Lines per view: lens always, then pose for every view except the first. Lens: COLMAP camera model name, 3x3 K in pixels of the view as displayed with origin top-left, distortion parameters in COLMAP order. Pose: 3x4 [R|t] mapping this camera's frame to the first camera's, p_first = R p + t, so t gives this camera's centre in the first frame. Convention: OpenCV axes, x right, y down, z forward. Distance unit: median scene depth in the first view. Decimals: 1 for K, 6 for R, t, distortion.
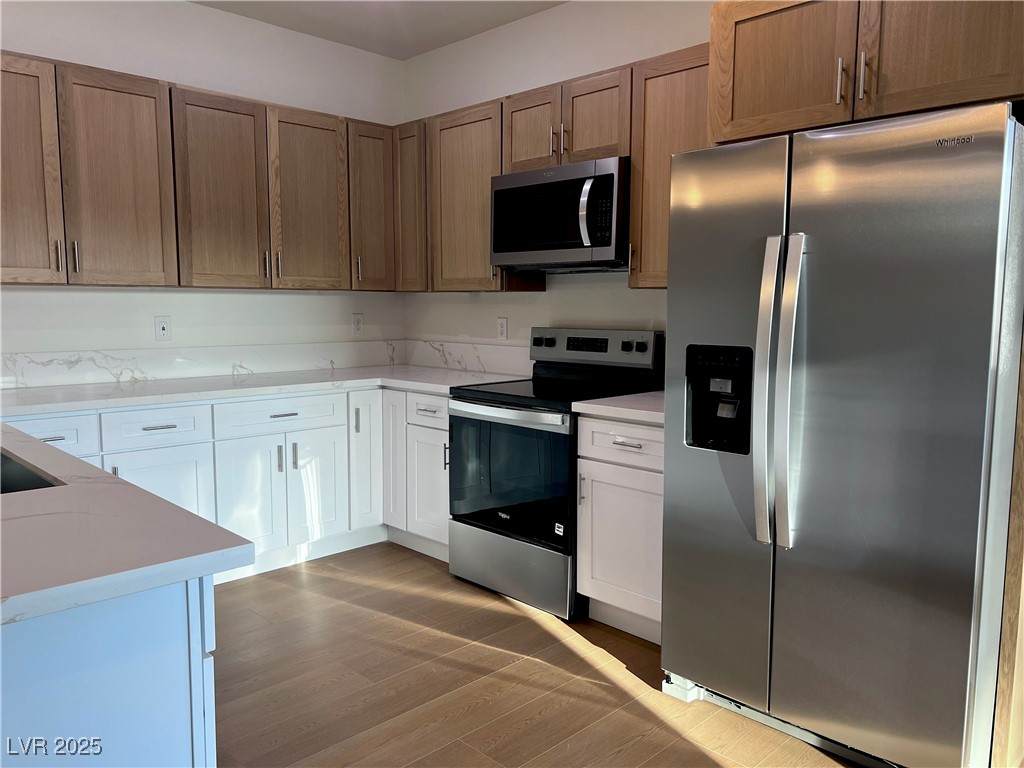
lens RADIAL K [[797.1, 0, 512.0], [0, 797.1, 384.0], [0, 0, 1]] dist [0.010795, -0.039841]
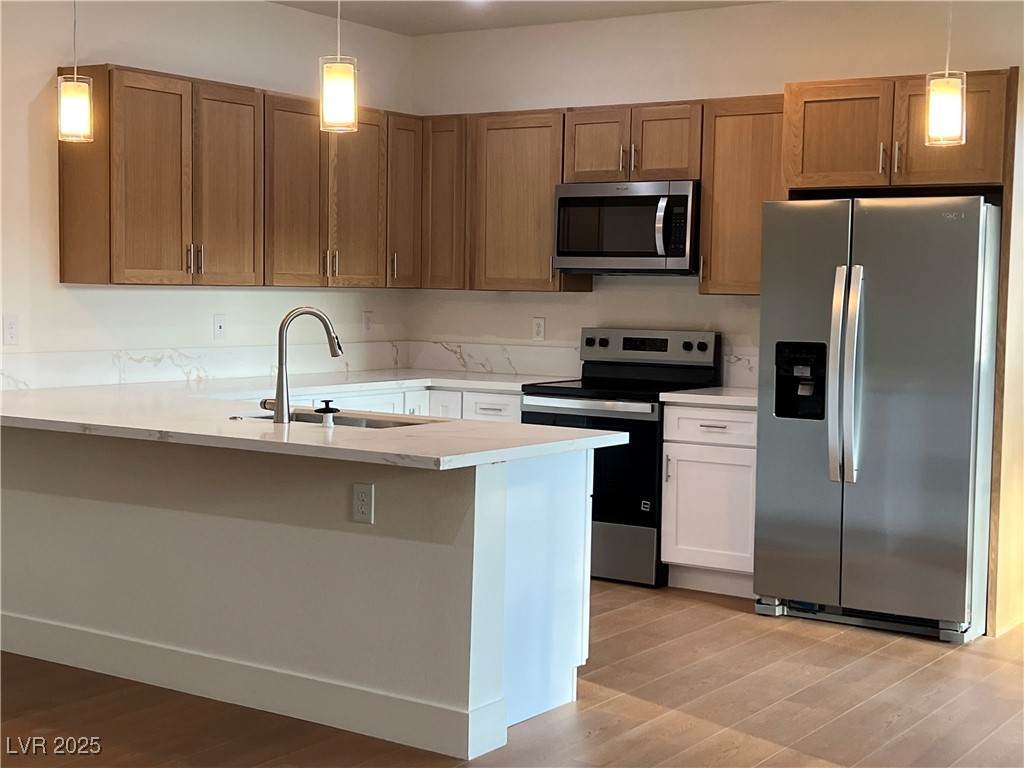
lens RADIAL K [[1513.7, 0, 512.0], [0, 1513.7, 384.0], [0, 0, 1]] dist [-0.009728, 0.053508]
pose [[0.981260, -0.001054, 0.192685, -0.502260], [0.007700, 0.999401, -0.033747, 0.074366], [-0.192534, 0.034598, 0.980680, -1.002294]]
